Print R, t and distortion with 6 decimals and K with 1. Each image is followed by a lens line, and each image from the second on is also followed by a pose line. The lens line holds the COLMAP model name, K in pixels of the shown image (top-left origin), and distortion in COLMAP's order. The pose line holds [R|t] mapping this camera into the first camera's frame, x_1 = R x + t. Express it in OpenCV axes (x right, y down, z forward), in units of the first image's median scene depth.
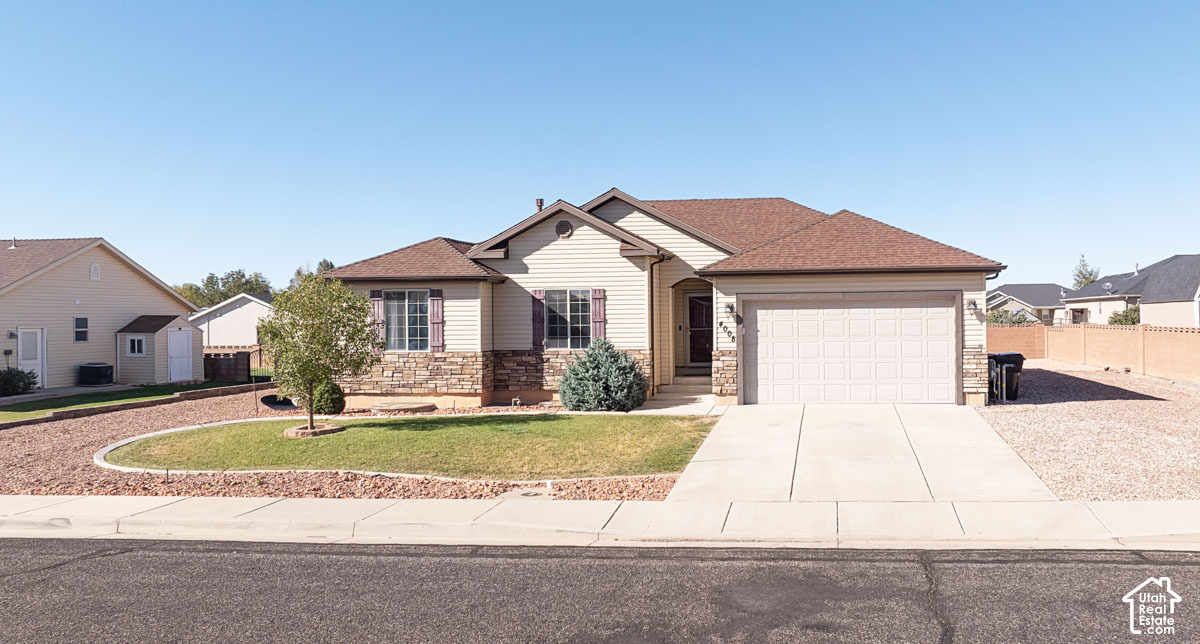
lens RADIAL K [[874.3, 0, 761.7], [0, 874.3, 321.7], [0, 0, 1]] dist [-0.027730, -0.000213]
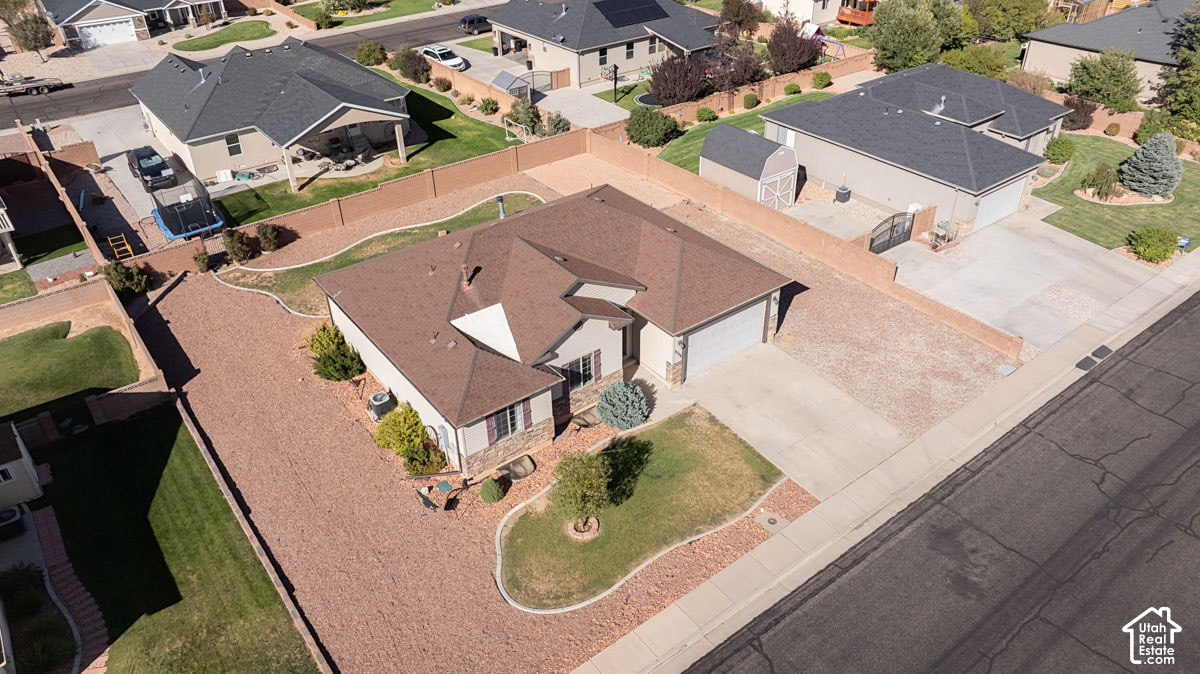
lens RADIAL K [[841.4, 0, 603.2], [0, 841.4, 334.1], [0, 0, 1]] dist [-0.031264, 0.022333]
pose [[0.740887, -0.376753, 0.556006, -1.016924], [0.006963, 0.832111, 0.554565, -0.907663], [-0.671593, -0.406999, 0.619124, 0.059243]]
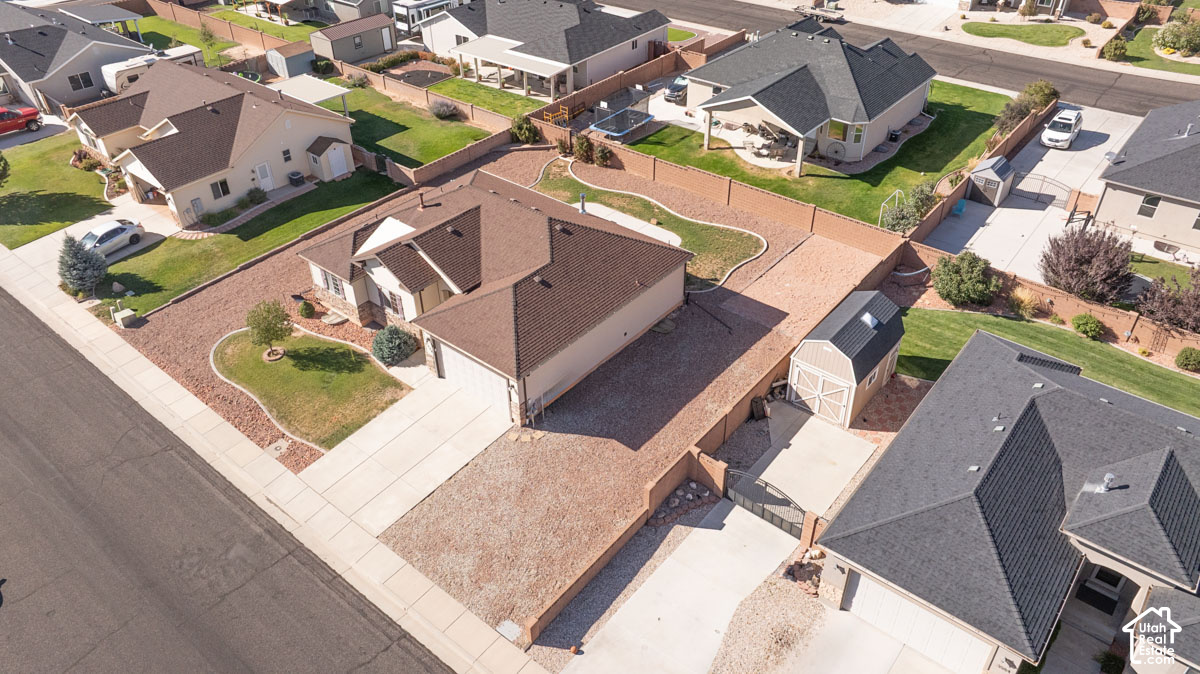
lens RADIAL K [[841.4, 0, 603.2], [0, 841.4, 334.1], [0, 0, 1]] dist [-0.031264, 0.022333]
pose [[0.823474, 0.331914, -0.460134, 1.116230], [0.010312, 0.802128, 0.597062, -1.109418], [0.567260, -0.496410, 0.657110, -0.042445]]
